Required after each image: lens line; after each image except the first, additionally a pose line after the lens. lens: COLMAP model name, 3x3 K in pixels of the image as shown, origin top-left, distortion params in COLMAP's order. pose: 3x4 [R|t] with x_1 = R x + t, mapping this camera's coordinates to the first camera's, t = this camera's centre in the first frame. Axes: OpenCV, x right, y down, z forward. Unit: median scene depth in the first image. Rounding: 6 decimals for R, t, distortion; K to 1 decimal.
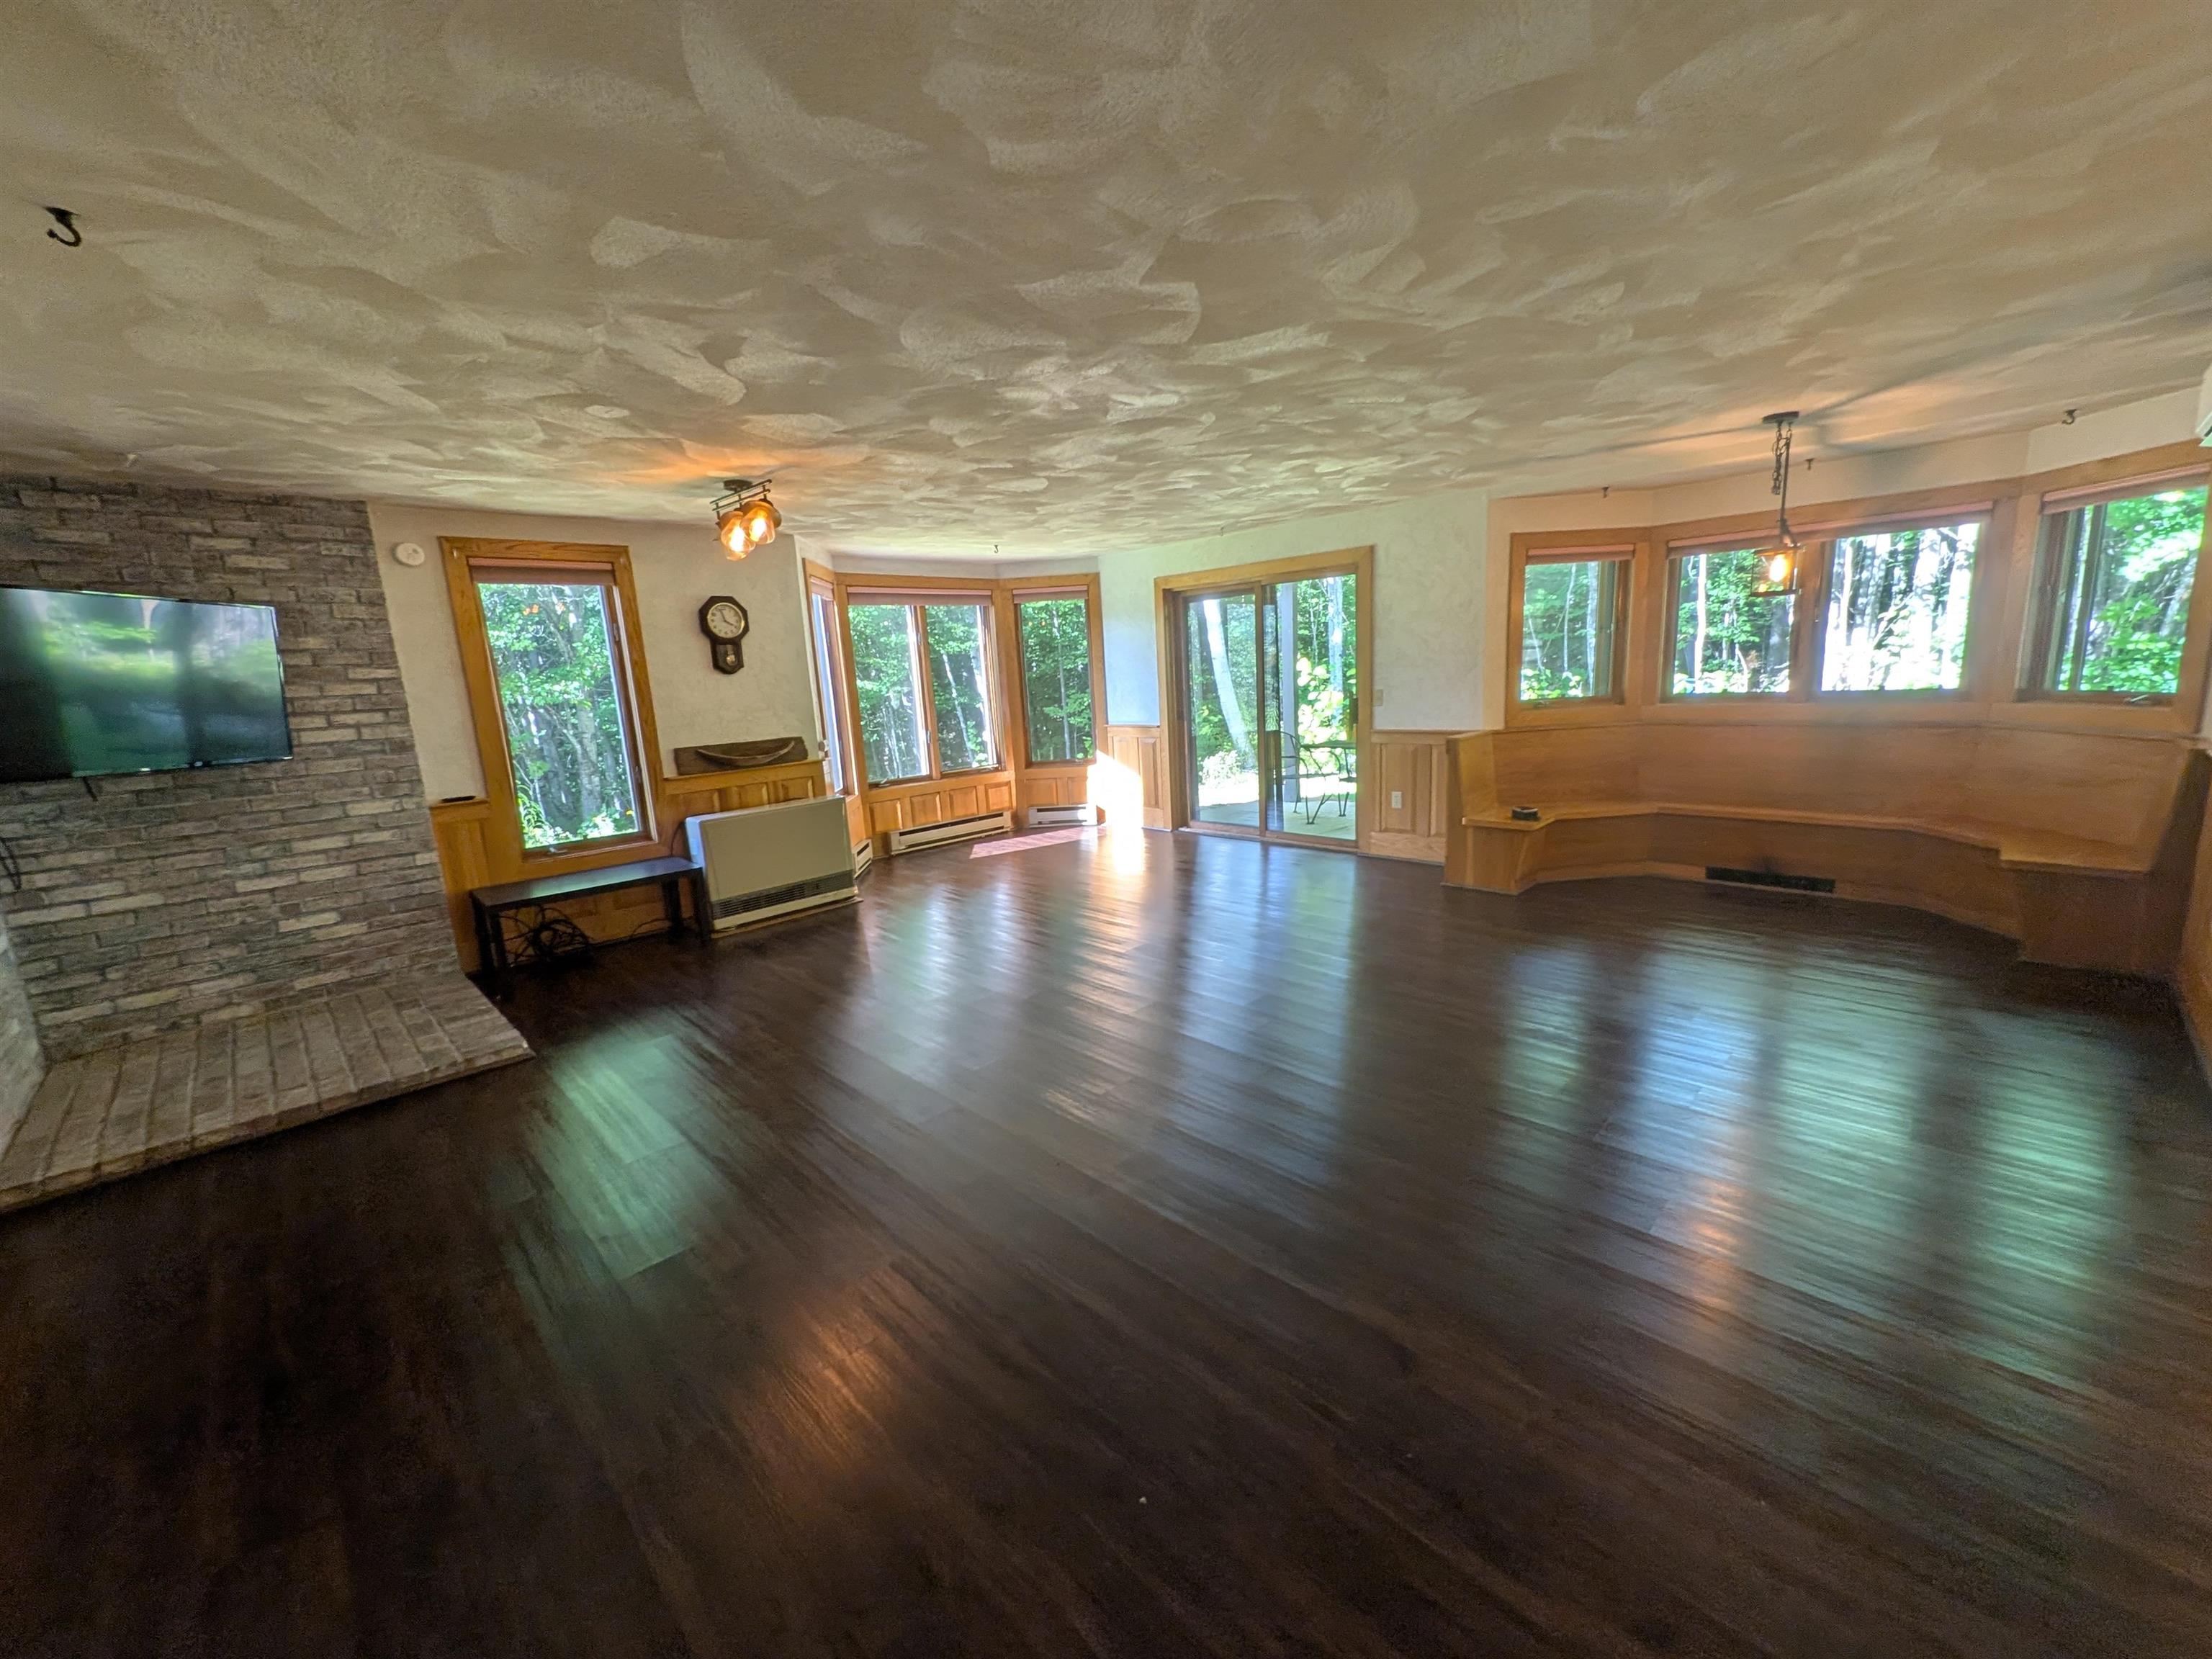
lens RADIAL K [[874.6, 0, 1106.0], [0, 874.6, 829.5], [0, 0, 1]] dist [0.000603, 0.000132]
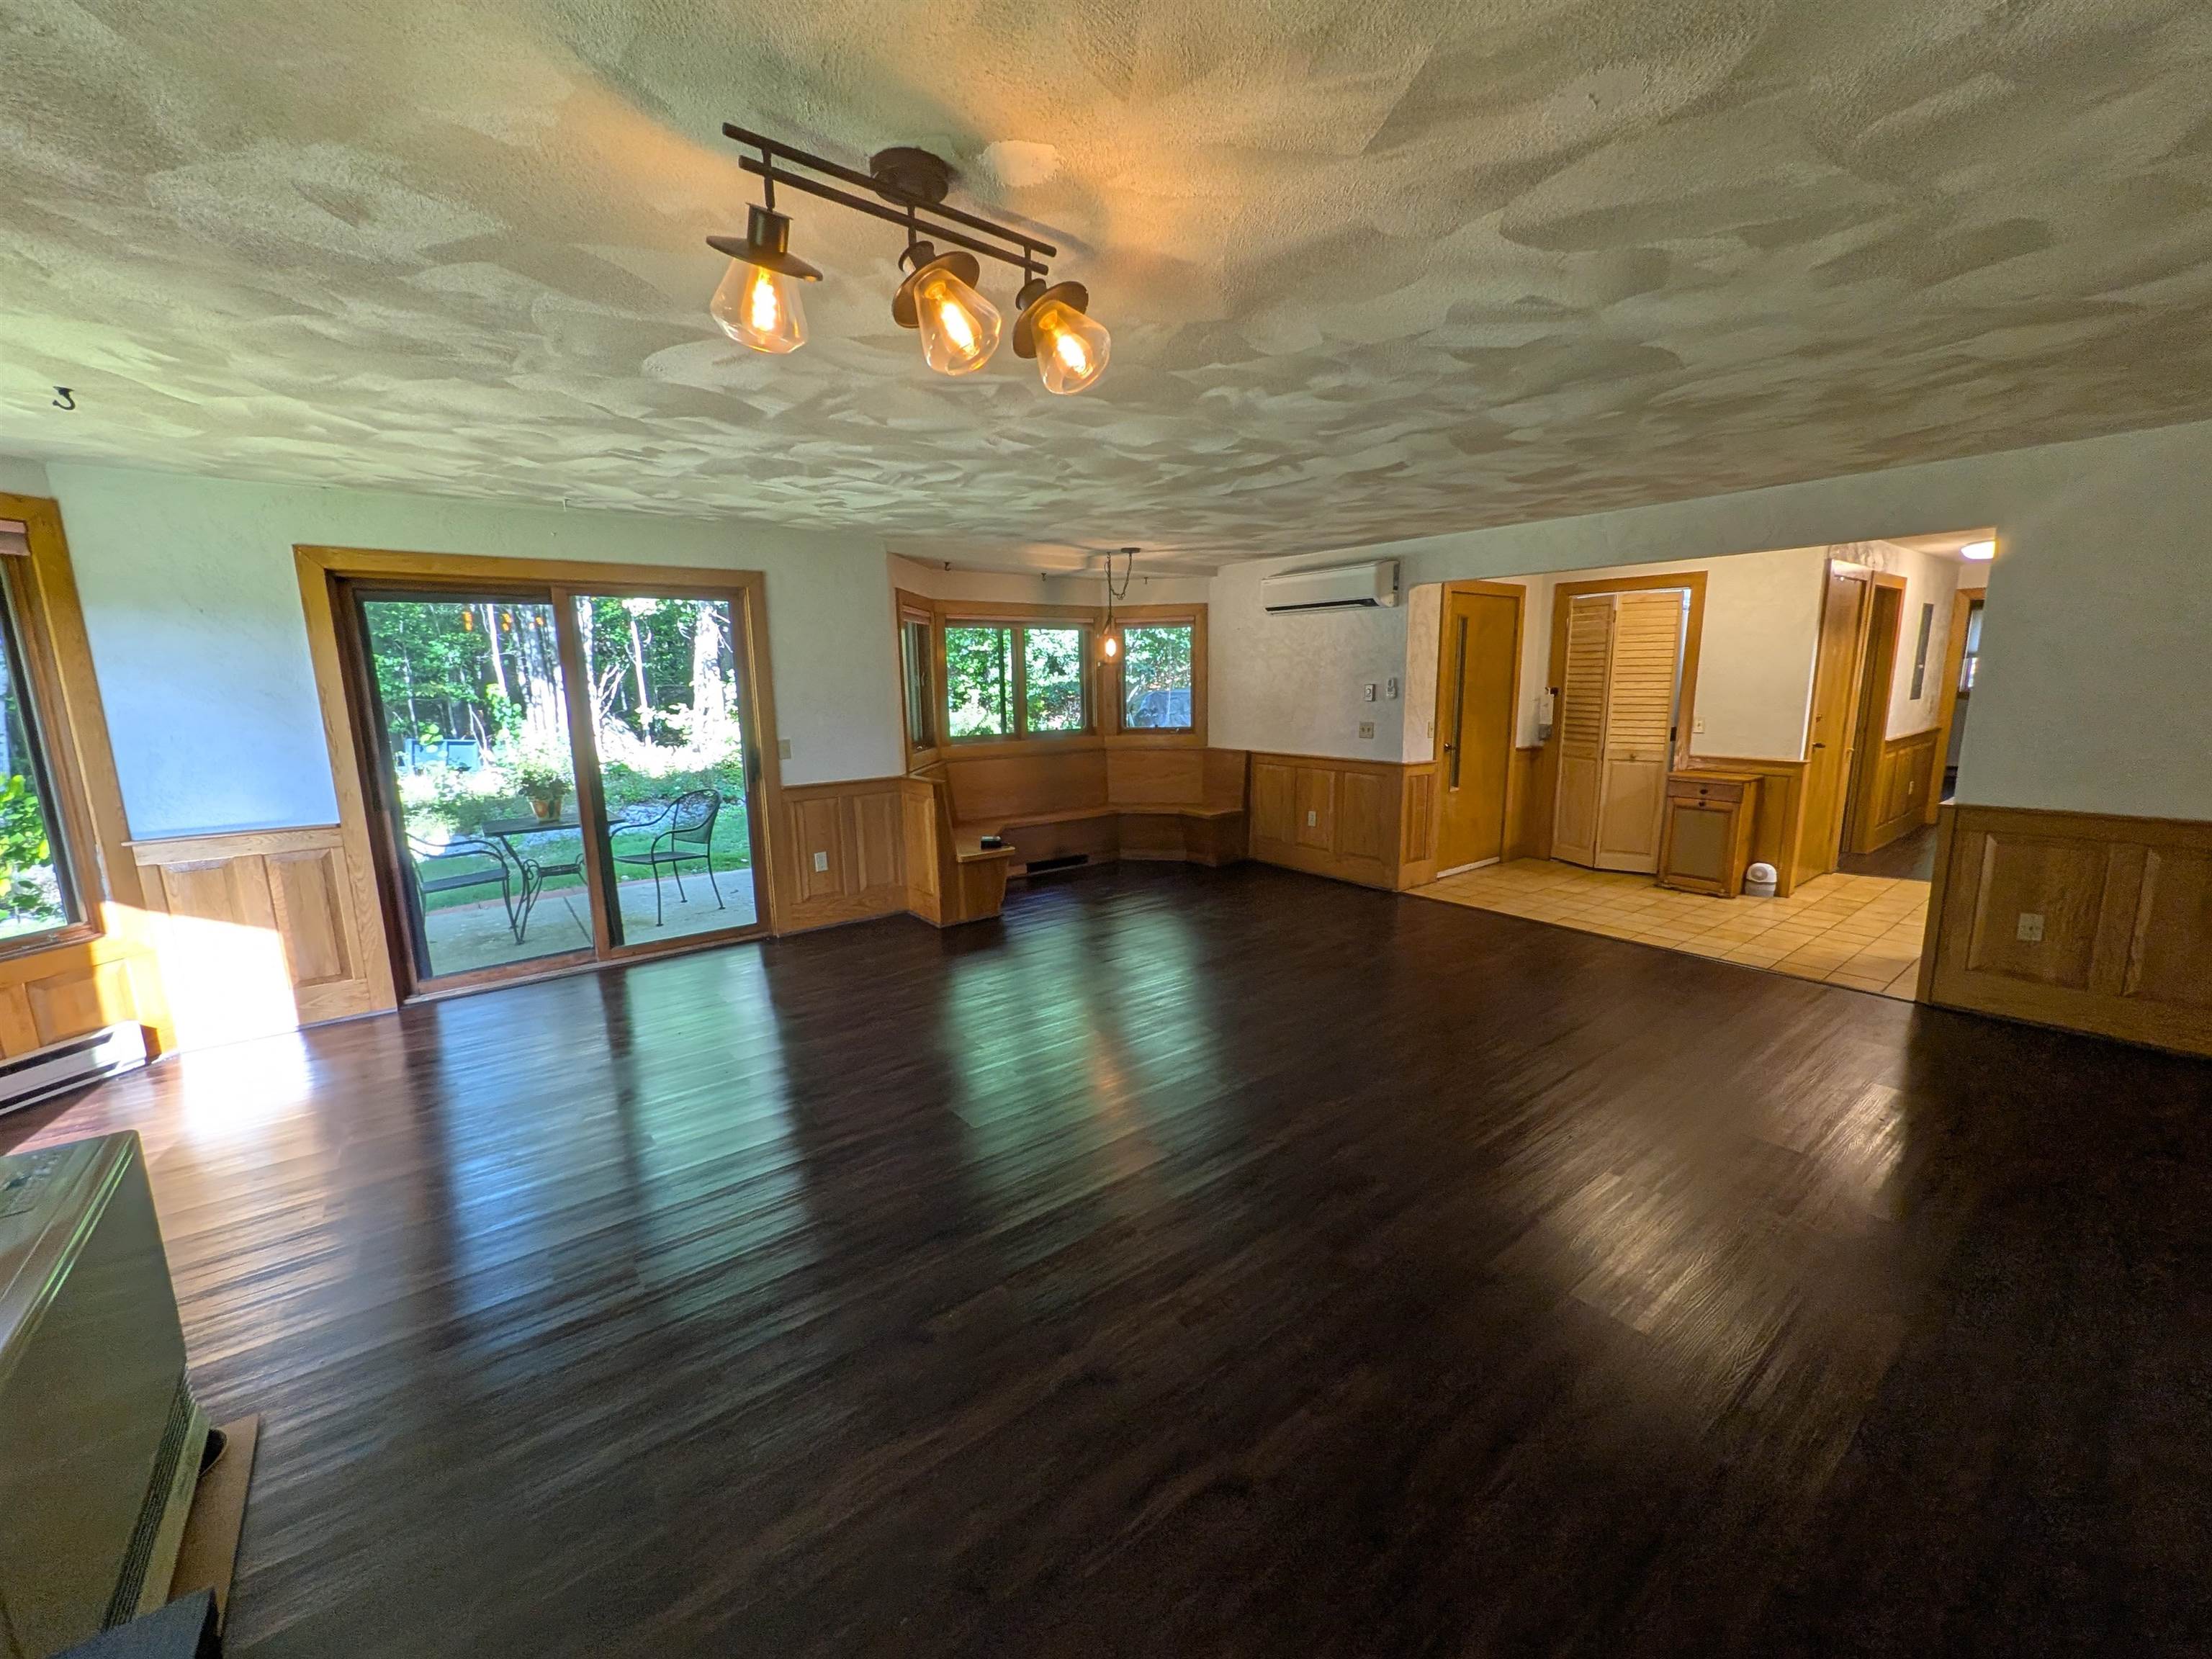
lens RADIAL K [[874.6, 0, 1106.0], [0, 874.6, 829.5], [0, 0, 1]] dist [0.000603, 0.000132]
pose [[0.117326, -0.124721, 0.985231, -0.504196], [0.188645, 0.976818, 0.101192, -0.100875], [-0.975012, 0.173986, 0.138134, 0.589593]]
